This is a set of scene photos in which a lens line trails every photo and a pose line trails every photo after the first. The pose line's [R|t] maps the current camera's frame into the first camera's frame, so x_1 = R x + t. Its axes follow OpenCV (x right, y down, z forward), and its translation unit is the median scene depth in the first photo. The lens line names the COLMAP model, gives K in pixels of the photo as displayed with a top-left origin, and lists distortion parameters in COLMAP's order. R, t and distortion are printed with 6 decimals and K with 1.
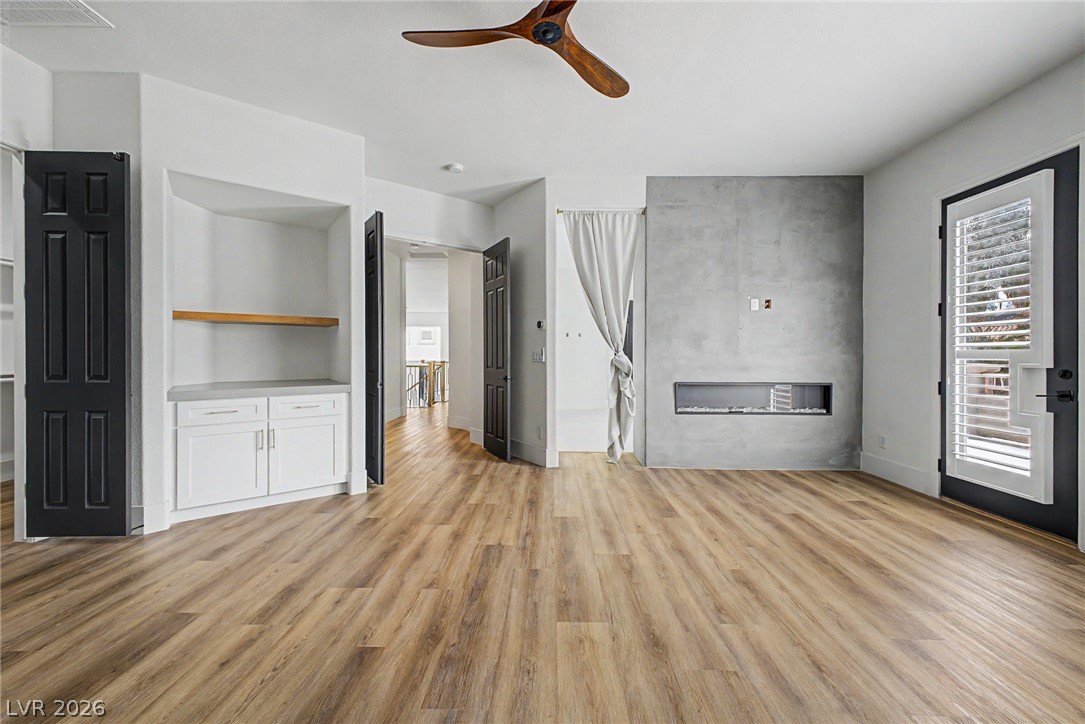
lens RADIAL K [[427.9, 0, 542.6], [0, 427.9, 356.7], [0, 0, 1]] dist [0.019490, -0.003122]
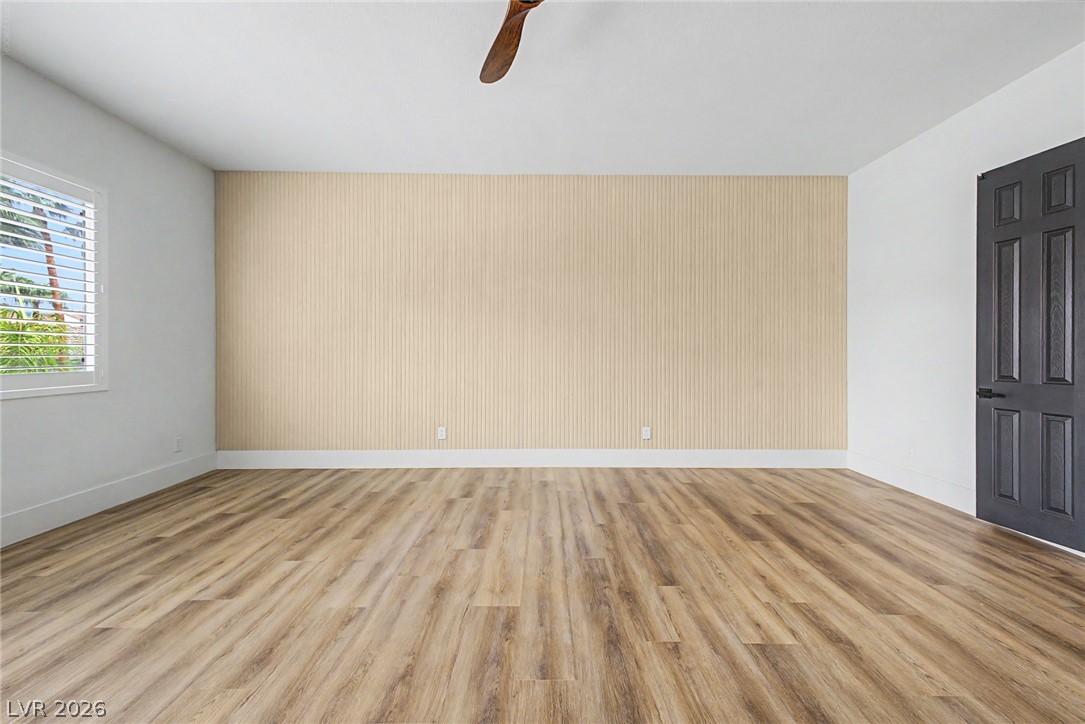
lens RADIAL K [[427.9, 0, 541.7], [0, 427.9, 355.3], [0, 0, 1]] dist [0.019490, -0.003122]
pose [[-0.999849, -0.000810, -0.017368, -0.001391], [-0.000990, 0.999946, 0.010331, -0.010850], [0.017359, 0.010346, -0.999796, 1.892728]]
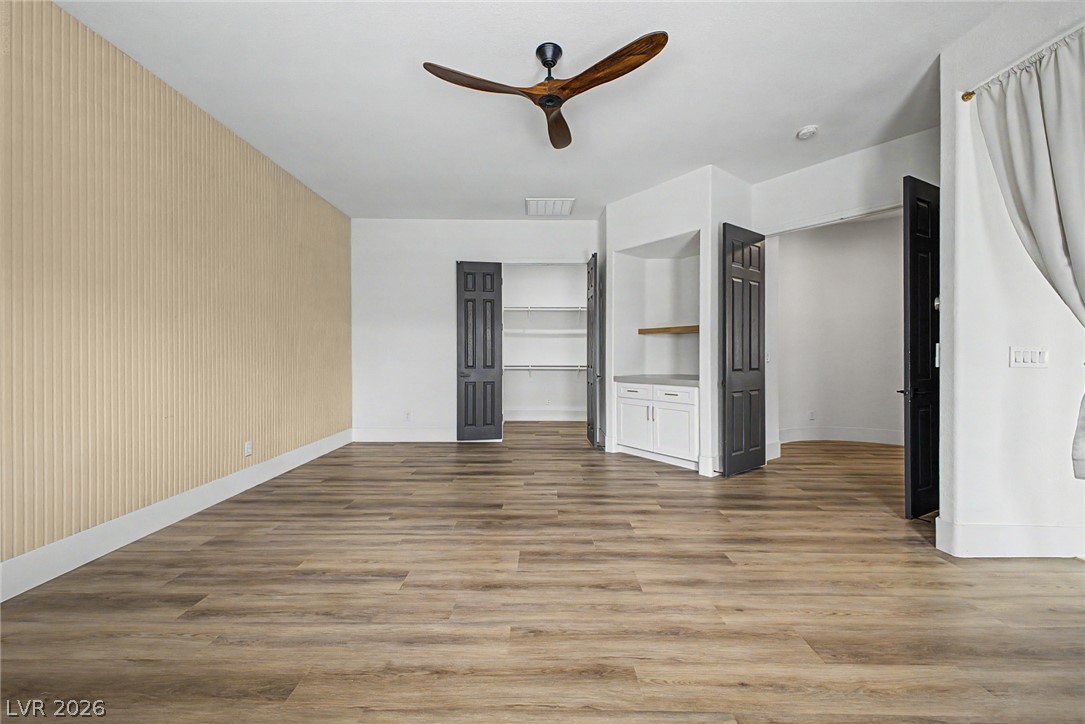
lens RADIAL K [[427.9, 0, 540.1], [0, 427.9, 356.5], [0, 0, 1]] dist [0.019490, -0.003122]
pose [[0.010549, 0.001322, -0.999943, 1.278037], [-0.008311, 0.999965, 0.001234, 0.000483], [0.999910, 0.008298, 0.010560, 0.963616]]
